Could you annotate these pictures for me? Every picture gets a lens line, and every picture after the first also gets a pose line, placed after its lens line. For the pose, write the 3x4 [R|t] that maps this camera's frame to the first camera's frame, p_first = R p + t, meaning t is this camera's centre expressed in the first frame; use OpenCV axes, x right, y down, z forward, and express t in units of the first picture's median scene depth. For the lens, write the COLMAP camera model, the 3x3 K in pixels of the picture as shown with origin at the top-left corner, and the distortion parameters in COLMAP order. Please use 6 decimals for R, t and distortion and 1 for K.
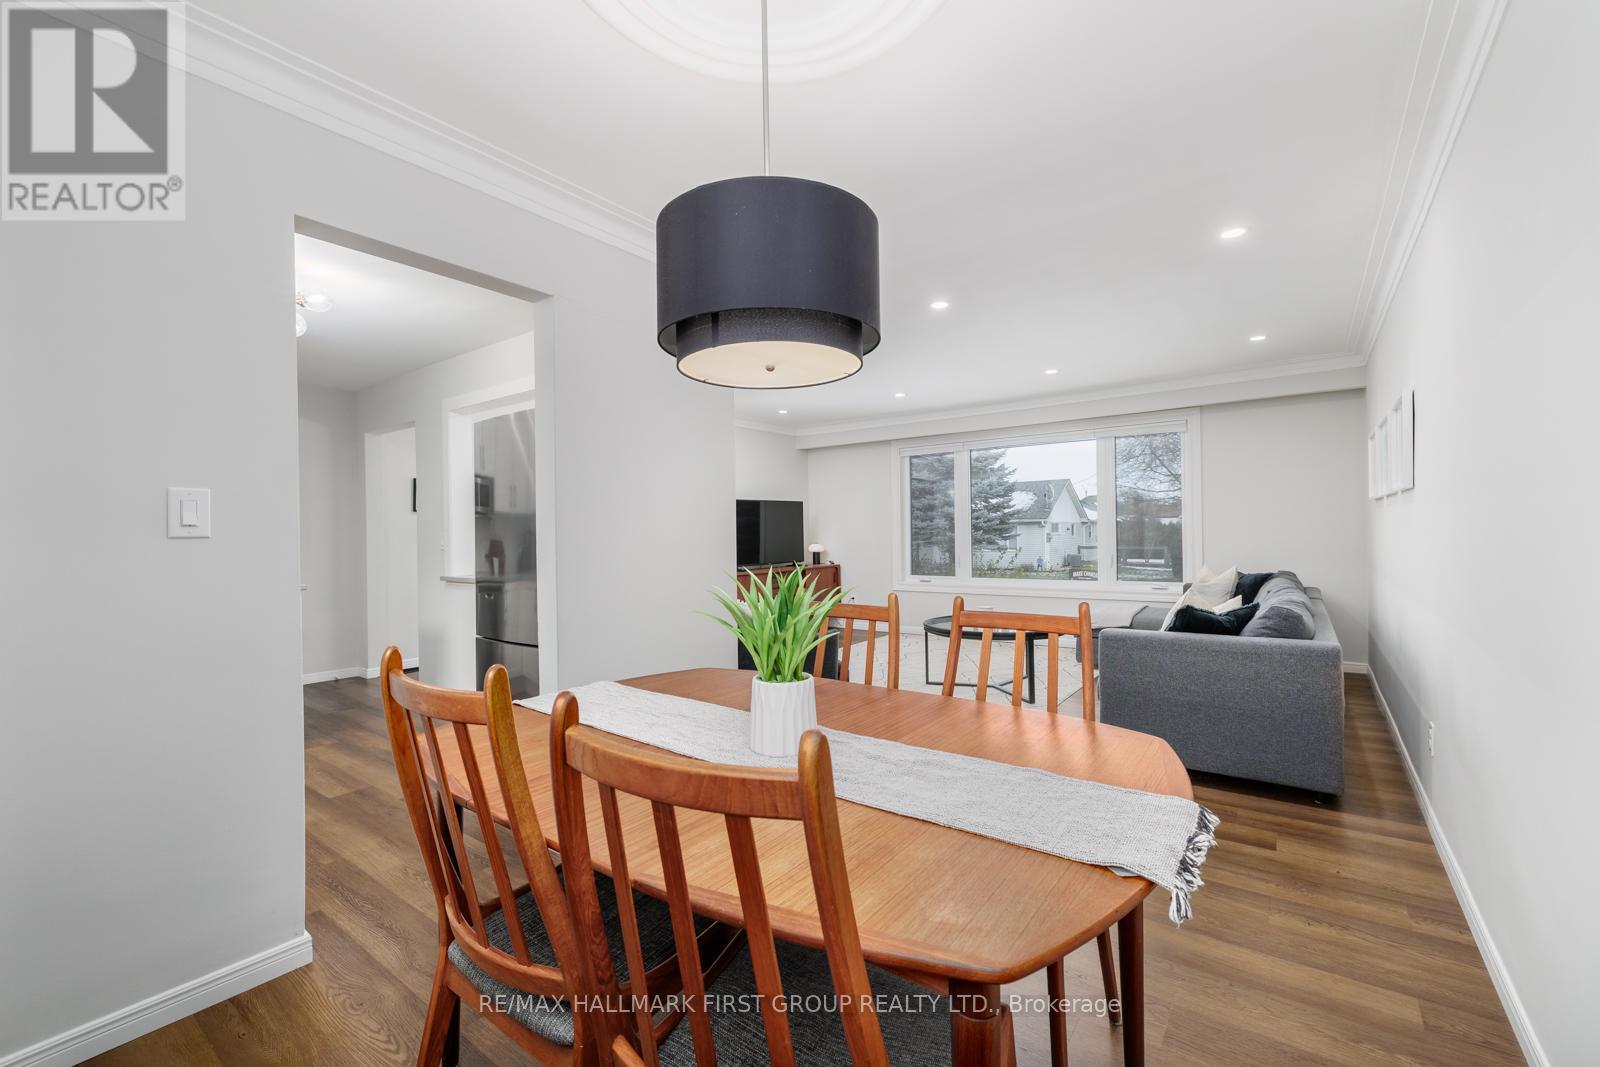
lens RADIAL K [[646.1, 0, 824.2], [0, 646.1, 532.1], [0, 0, 1]] dist [0.000524, 0.000037]
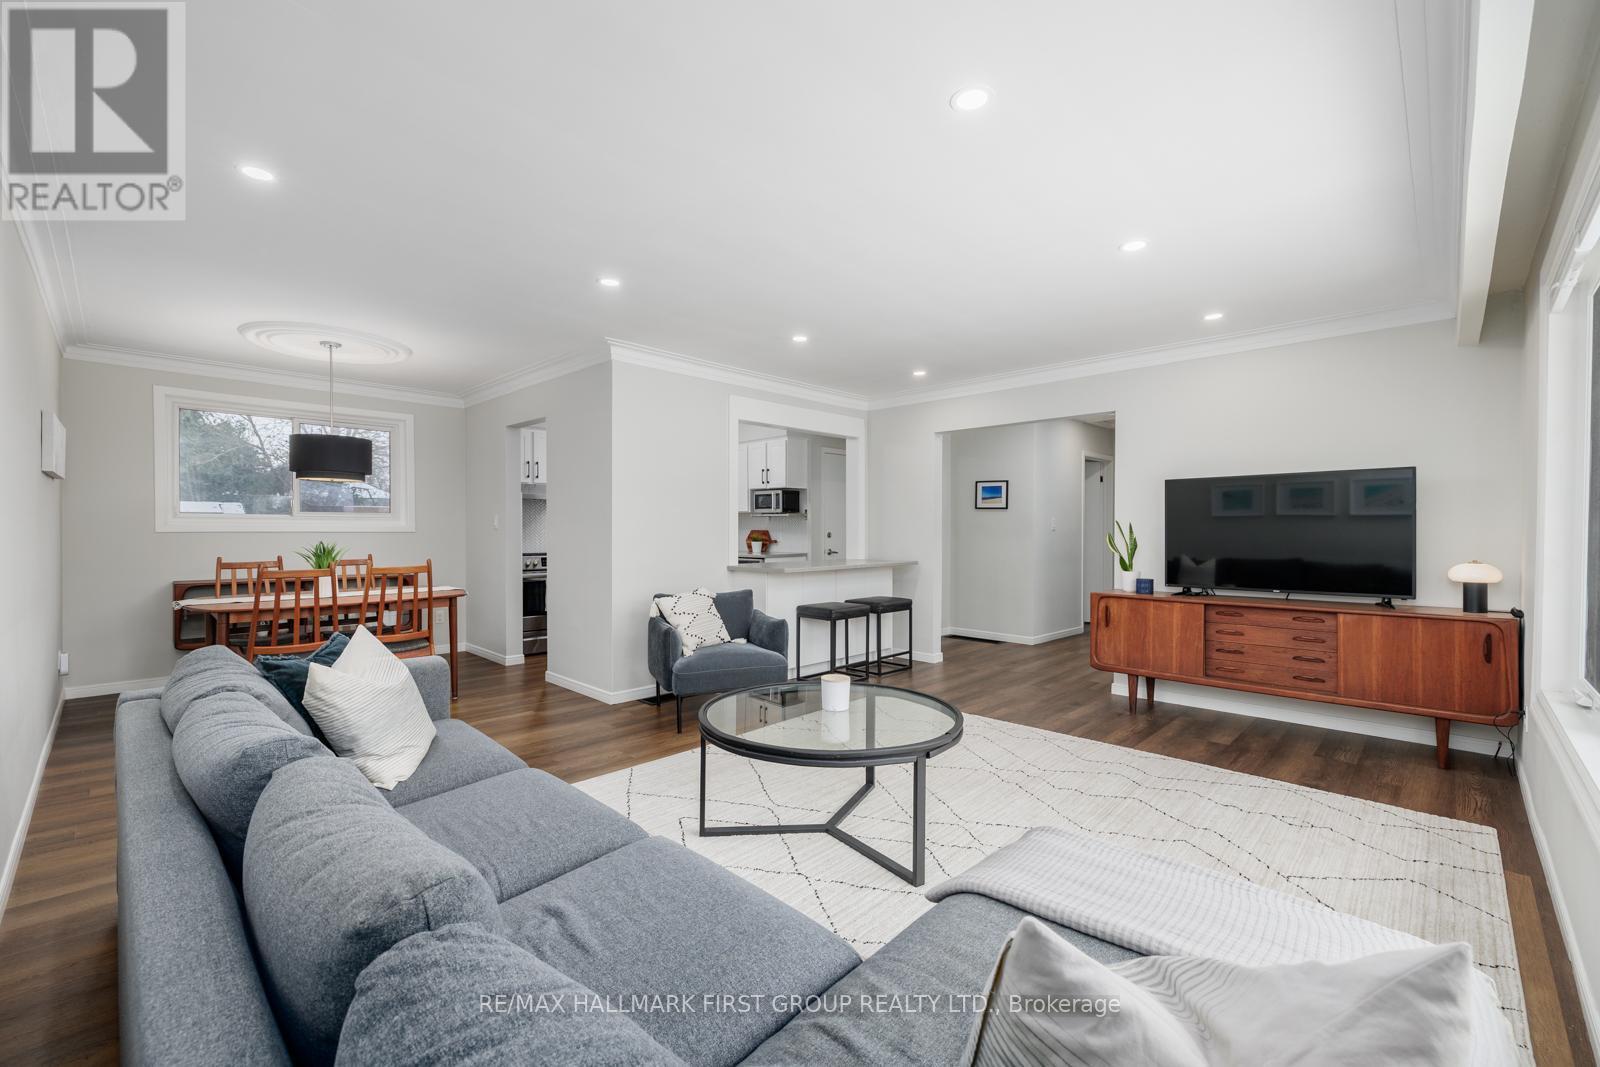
lens RADIAL K [[664.9, 0, 793.2], [0, 664.9, 535.8], [0, 0, 1]] dist [-0.000009, 0.000086]
pose [[-0.137154, 0.026758, -0.990188, 0.778539], [-0.000268, 0.999634, 0.027051, -0.018426], [0.990550, 0.003976, -0.137097, 1.010331]]
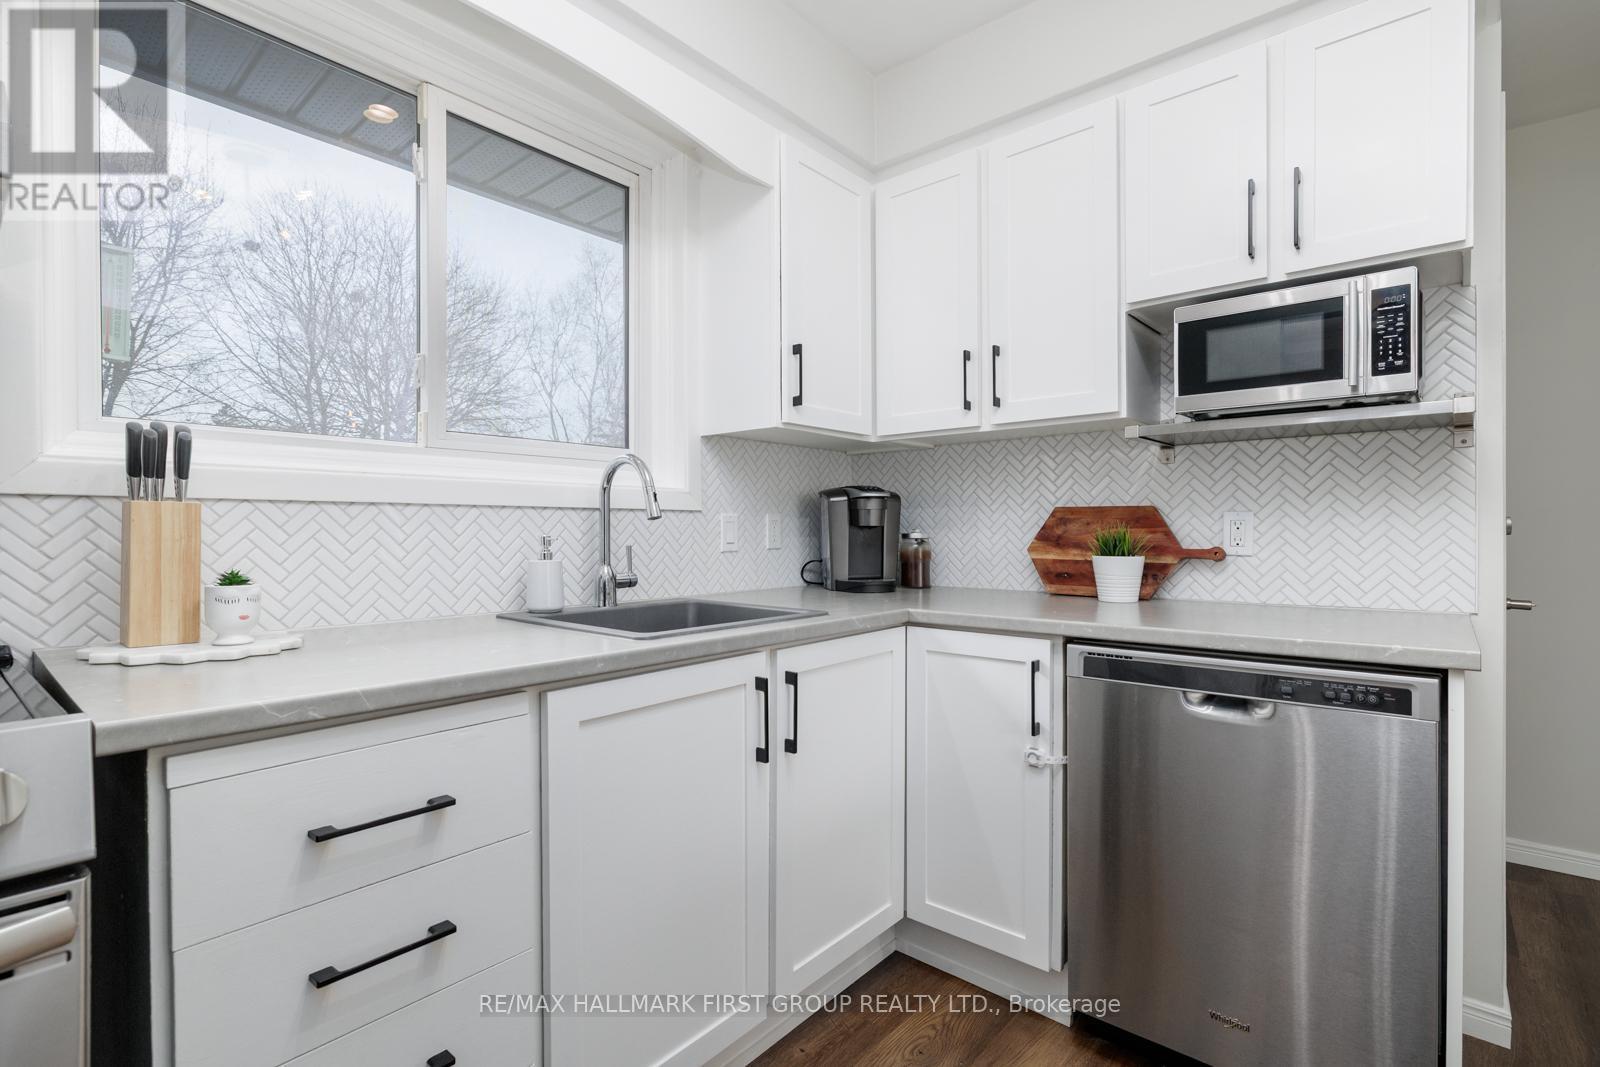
lens RADIAL K [[725.3, 0, 800.0], [0, 725.3, 533.5], [0, 0, 1]] dist [-0.003547, -0.000323]
pose [[-0.022685, 0.021033, -0.999521, -0.410352], [-0.000725, 0.999778, 0.021055, 0.019550], [0.999742, 0.001202, -0.022665, 0.532183]]
